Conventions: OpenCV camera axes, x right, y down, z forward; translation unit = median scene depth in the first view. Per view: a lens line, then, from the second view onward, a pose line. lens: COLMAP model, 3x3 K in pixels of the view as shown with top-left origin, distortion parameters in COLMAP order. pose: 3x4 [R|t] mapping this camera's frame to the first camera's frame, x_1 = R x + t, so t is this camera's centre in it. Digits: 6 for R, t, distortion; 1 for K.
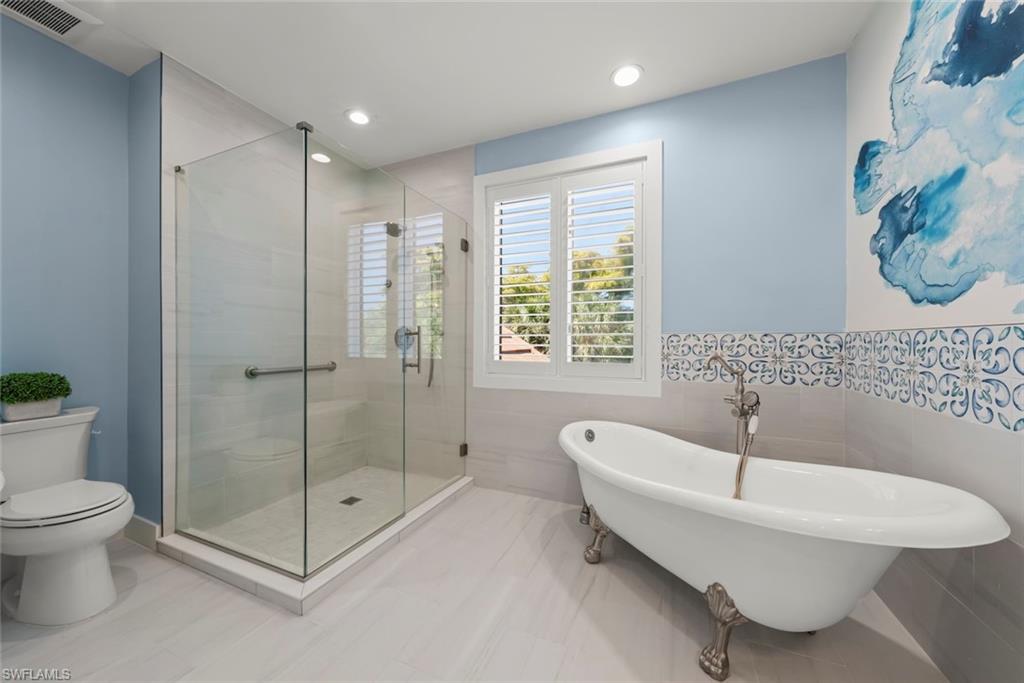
lens RADIAL K [[365.9, 0, 512.0], [0, 365.9, 341.5], [0, 0, 1]] dist [-0.004585, -0.000068]
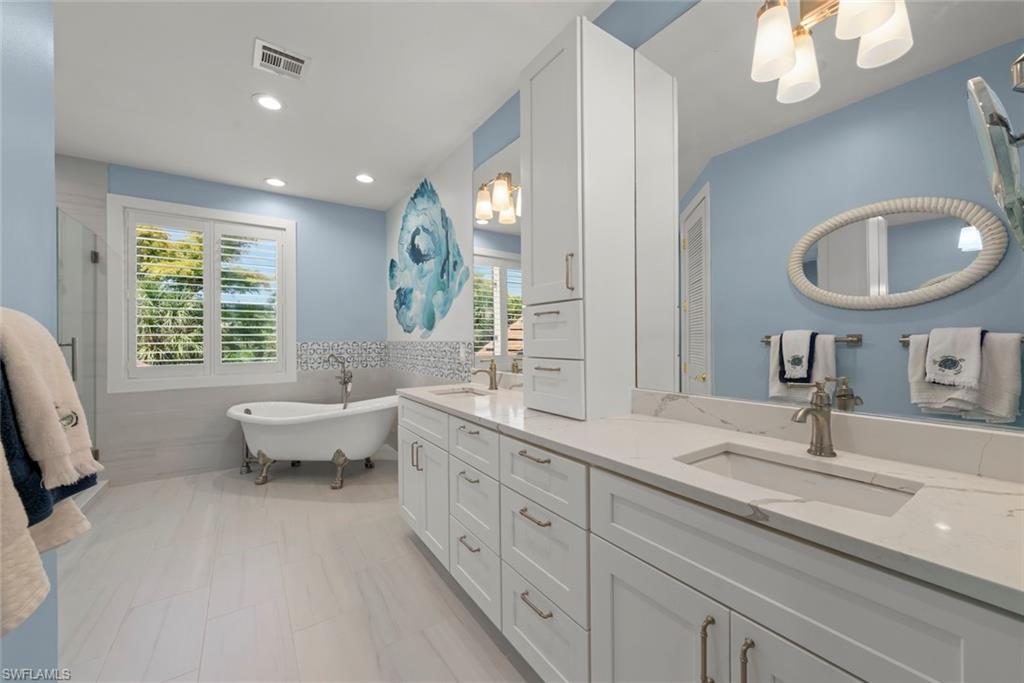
lens RADIAL K [[390.3, 0, 512.0], [0, 390.3, 341.5], [0, 0, 1]] dist [-0.000130, 0.000426]
pose [[0.545021, -0.011276, 0.838346, -0.567883], [0.008257, 0.999933, 0.008081, -0.033013], [-0.838381, 0.002518, 0.545078, -0.806934]]
